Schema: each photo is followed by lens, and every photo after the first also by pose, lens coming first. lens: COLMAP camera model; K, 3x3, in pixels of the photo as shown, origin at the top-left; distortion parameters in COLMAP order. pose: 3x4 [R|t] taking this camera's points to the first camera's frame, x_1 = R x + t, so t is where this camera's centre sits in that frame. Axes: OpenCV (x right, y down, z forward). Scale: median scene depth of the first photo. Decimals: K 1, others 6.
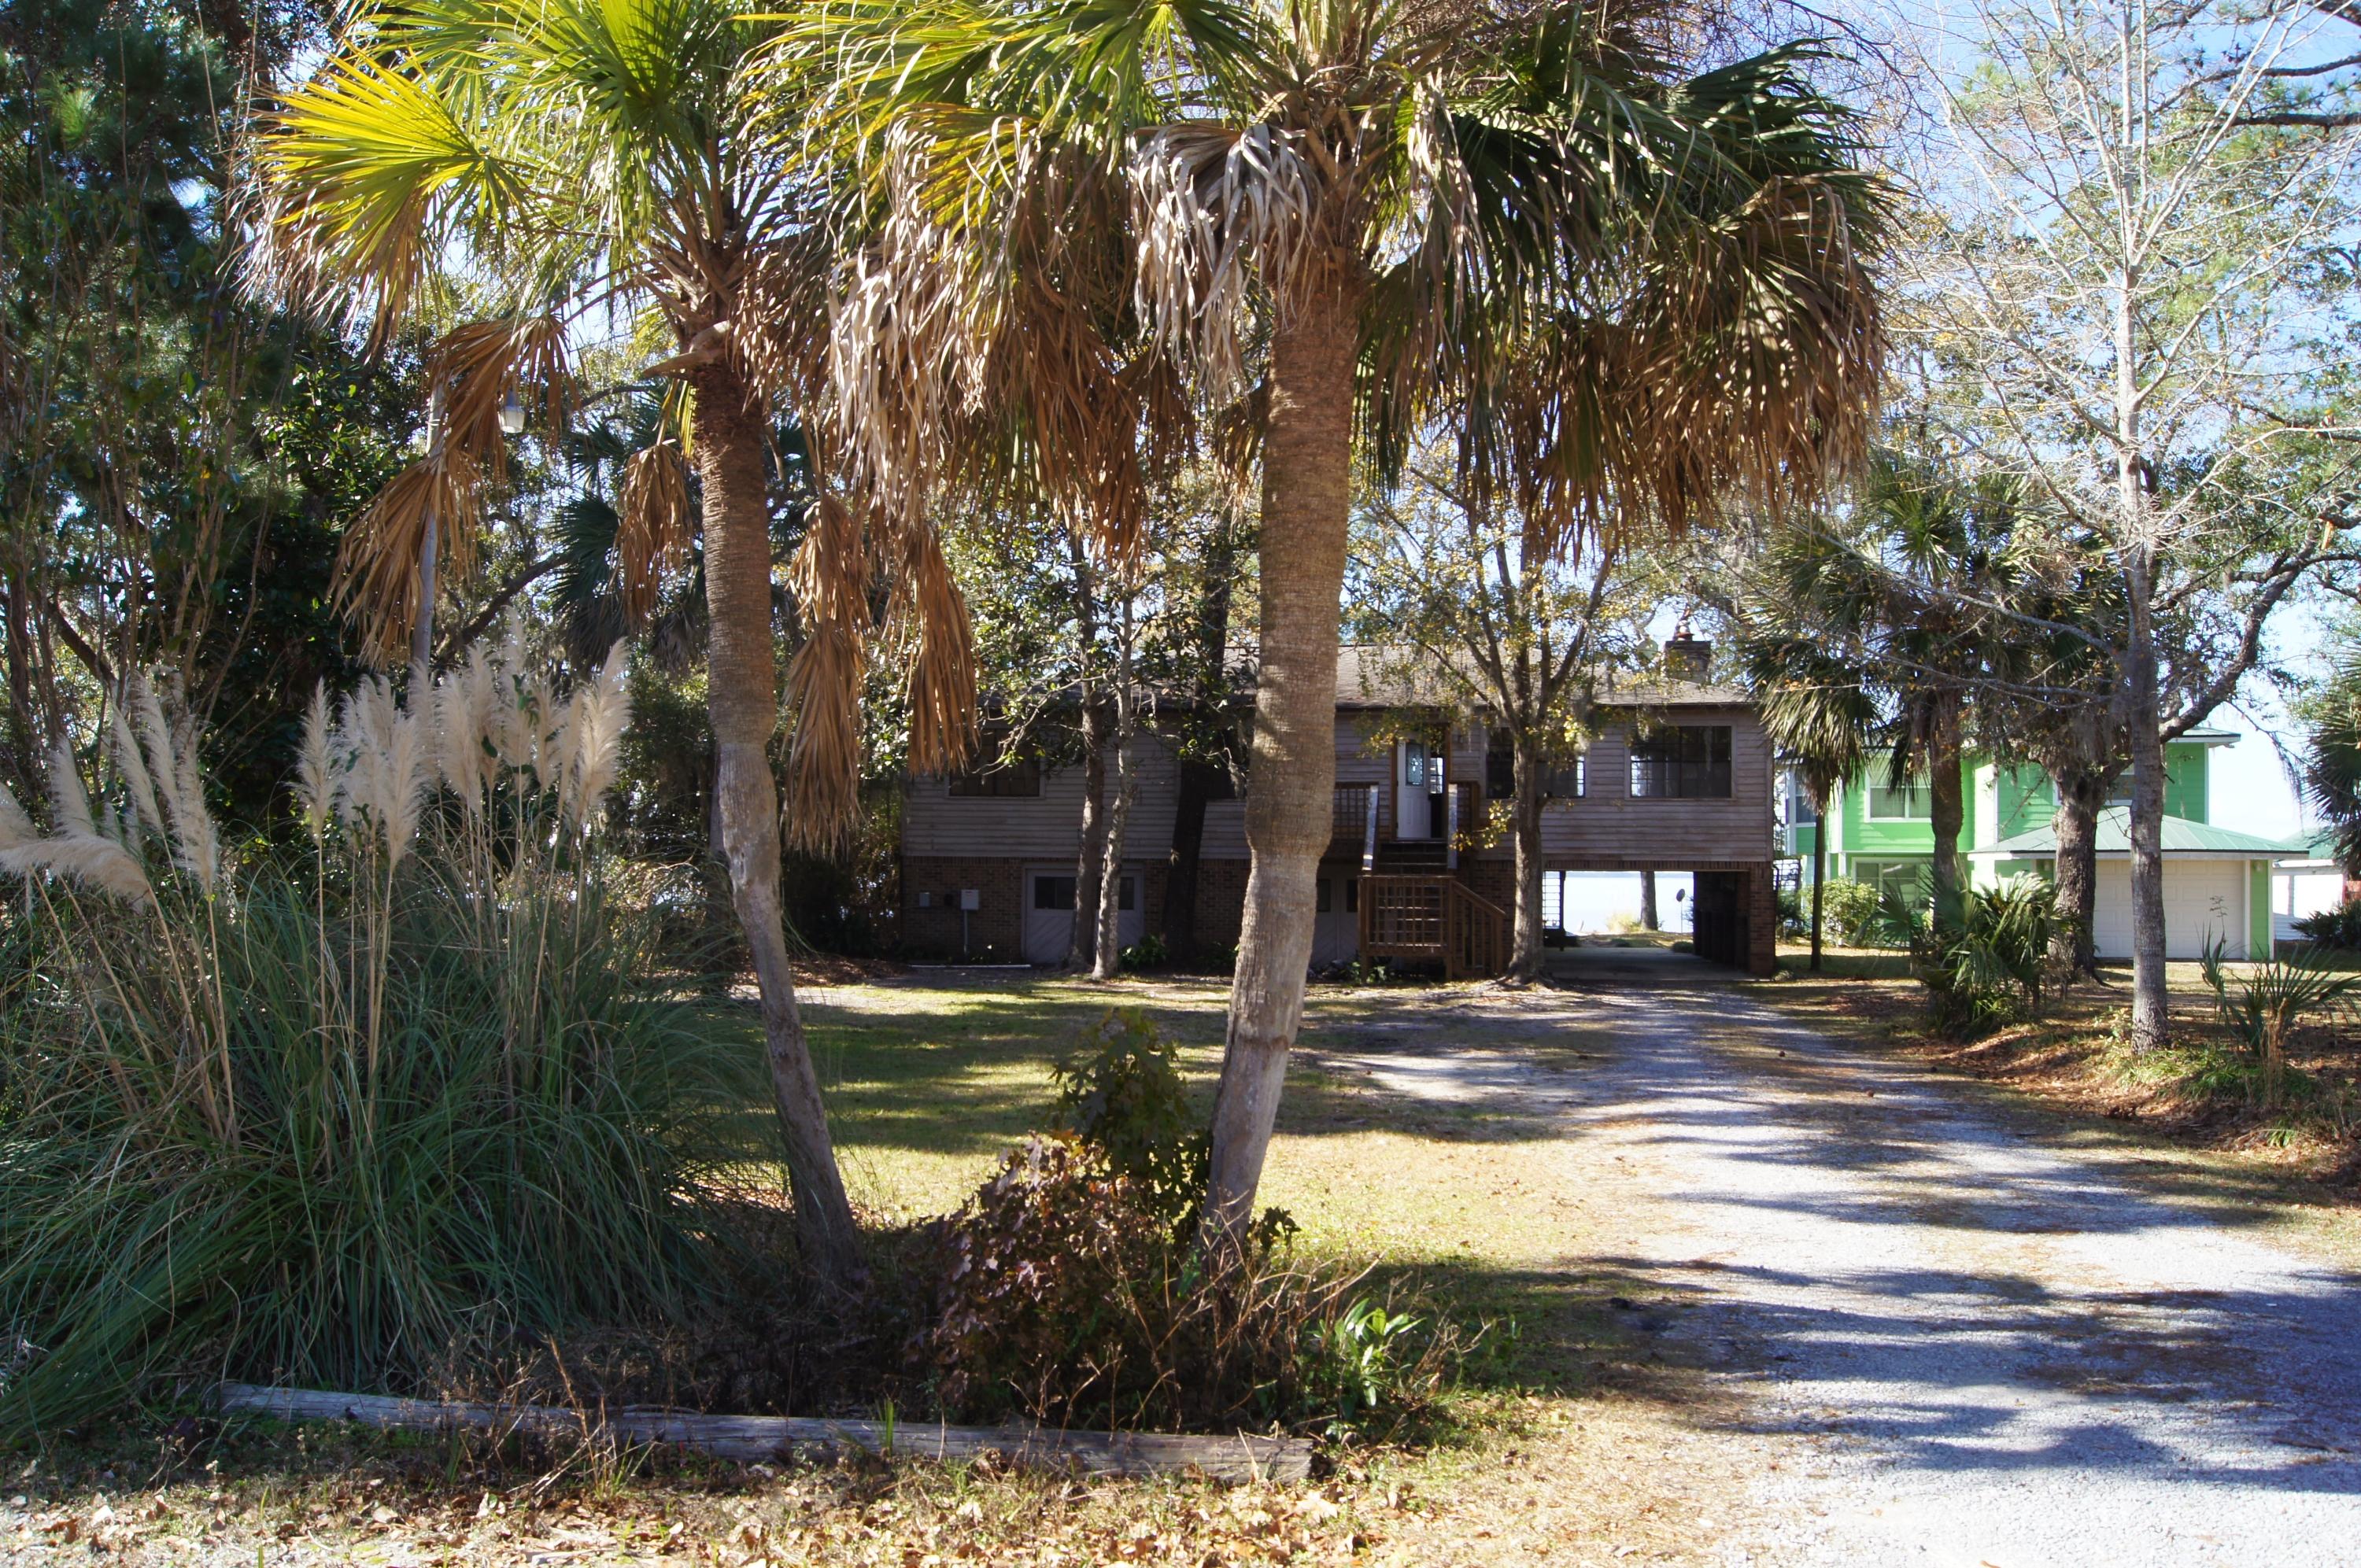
lens RADIAL K [[1860.0, 0, 1178.6], [0, 1860.0, 790.3], [0, 0, 1]] dist [-0.000425, 0.003118]
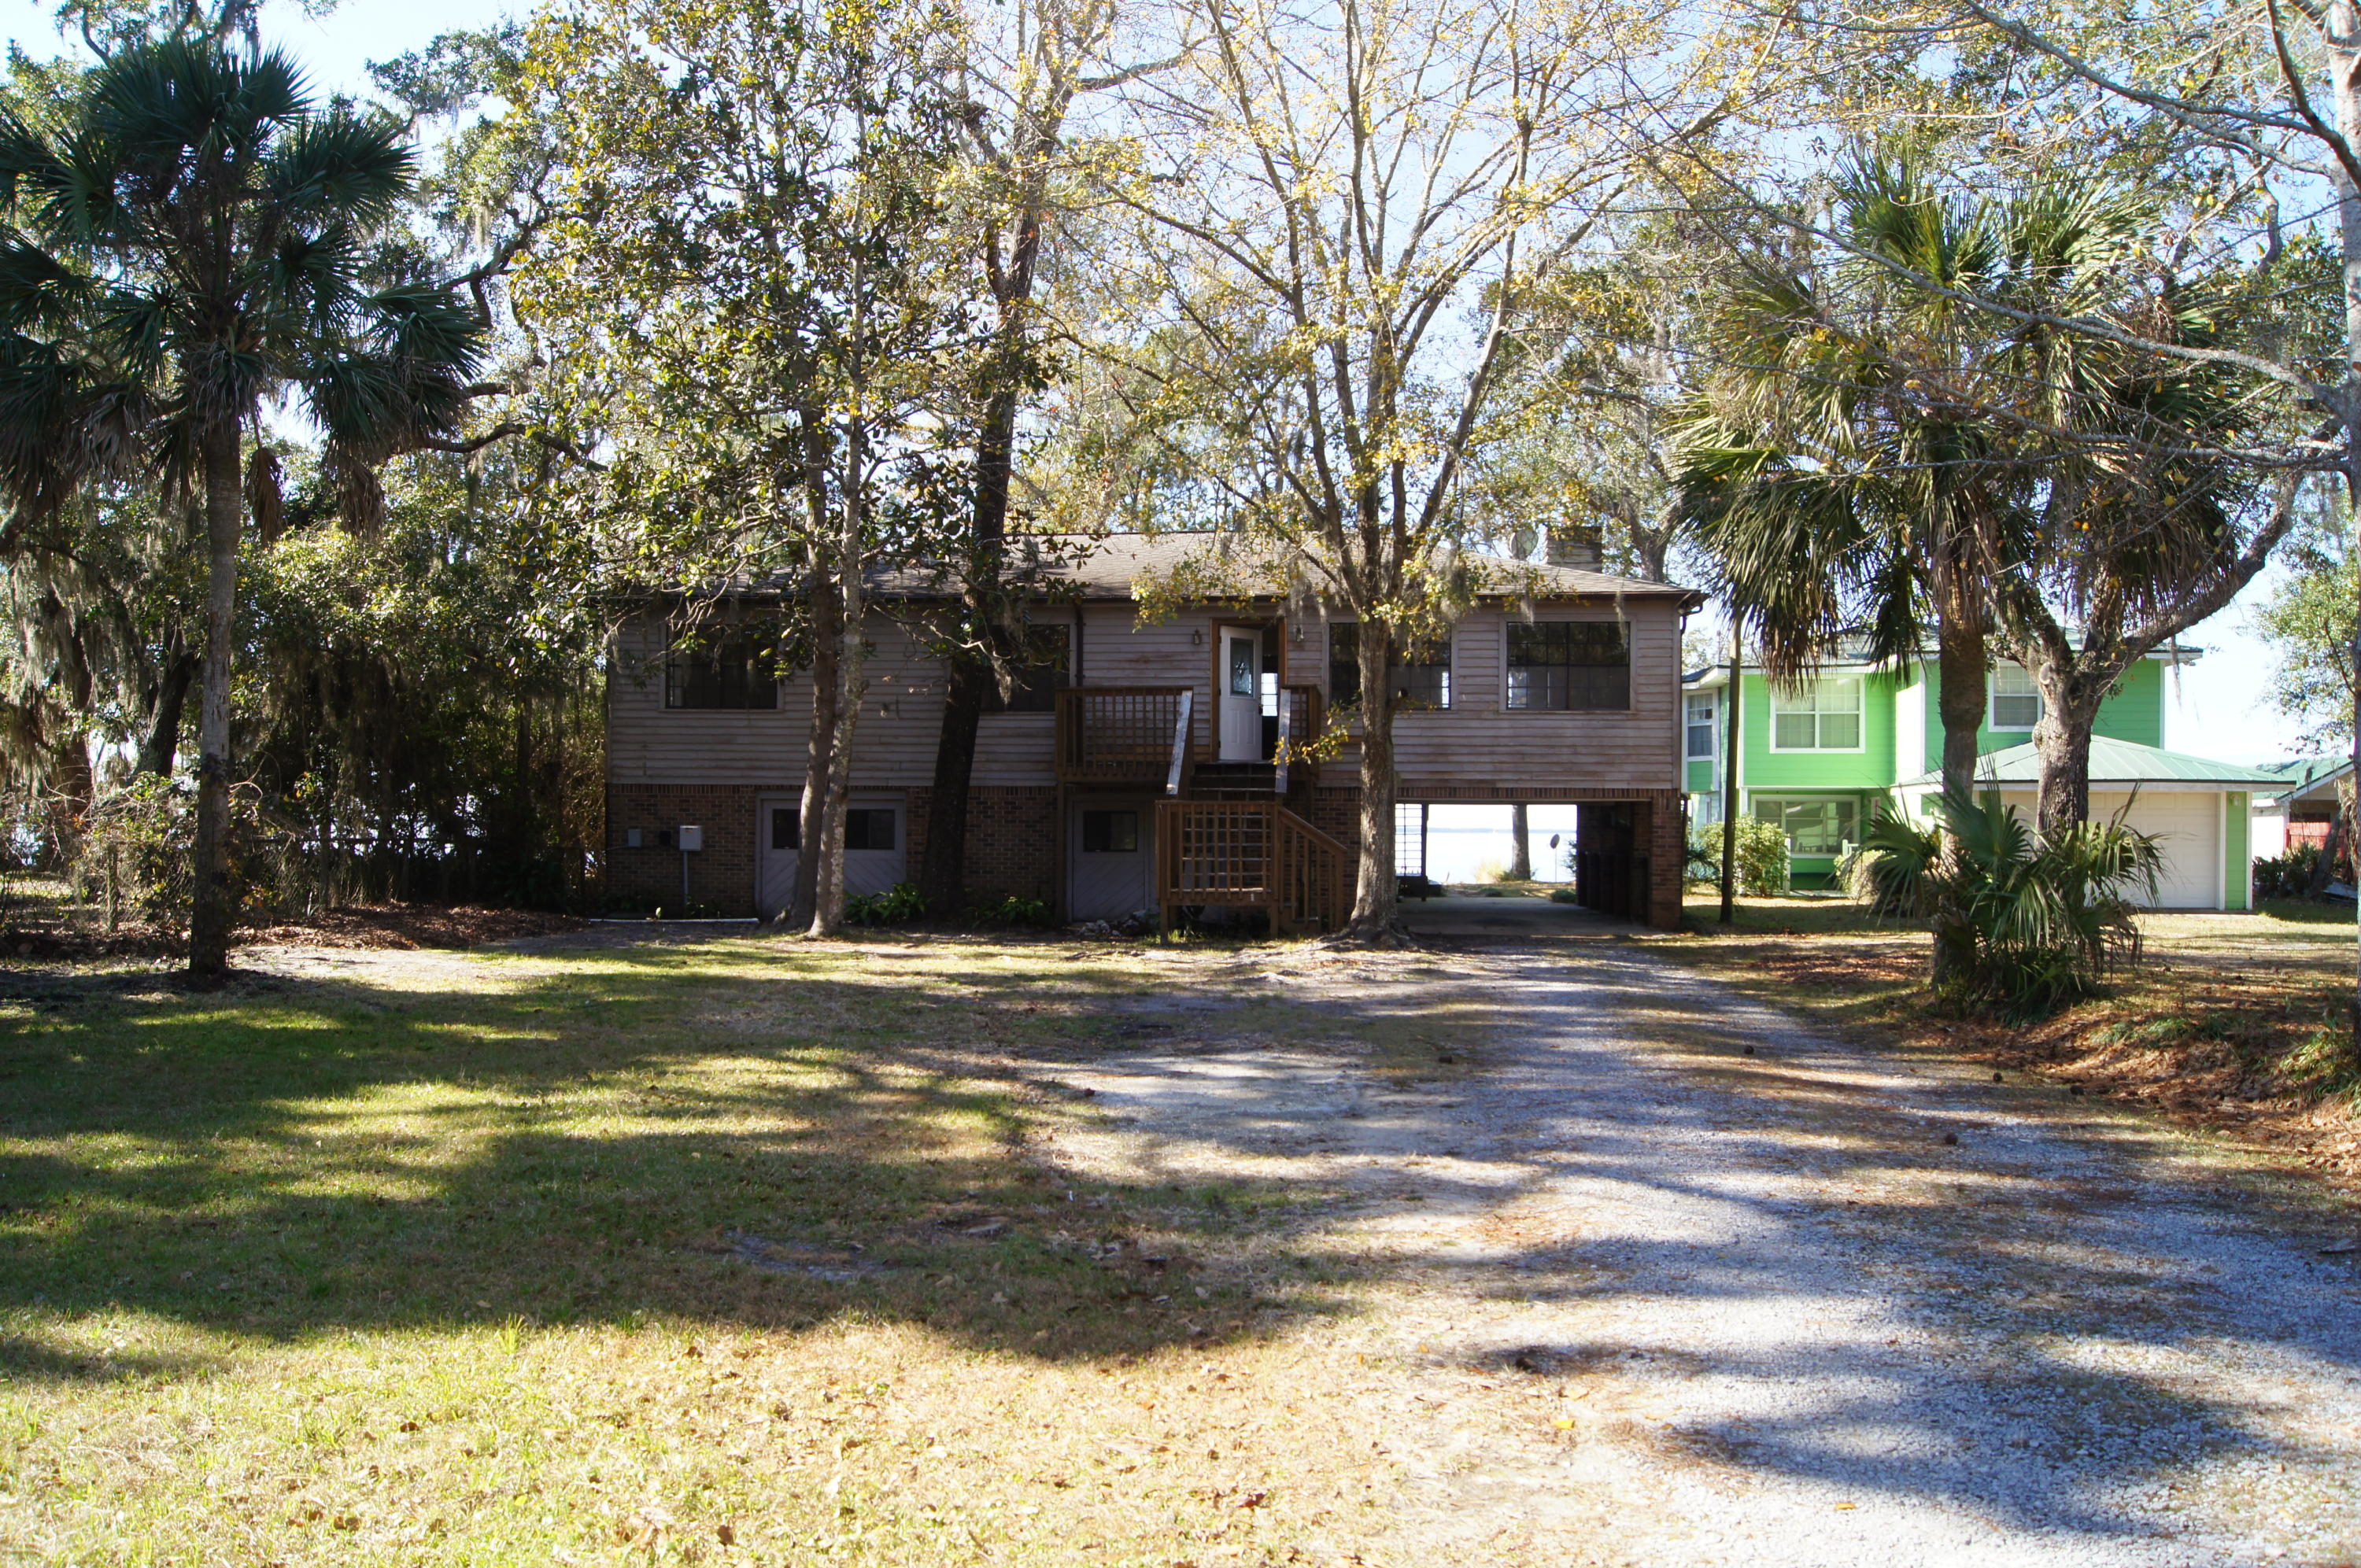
lens RADIAL K [[1860.0, 0, 1181.3], [0, 1860.0, 778.8], [0, 0, 1]] dist [-0.000425, 0.003118]
pose [[0.997437, 0.004141, 0.071425, 0.043774], [-0.005522, 0.999801, 0.019152, 0.018403], [-0.071332, -0.019497, 0.997262, 0.200232]]
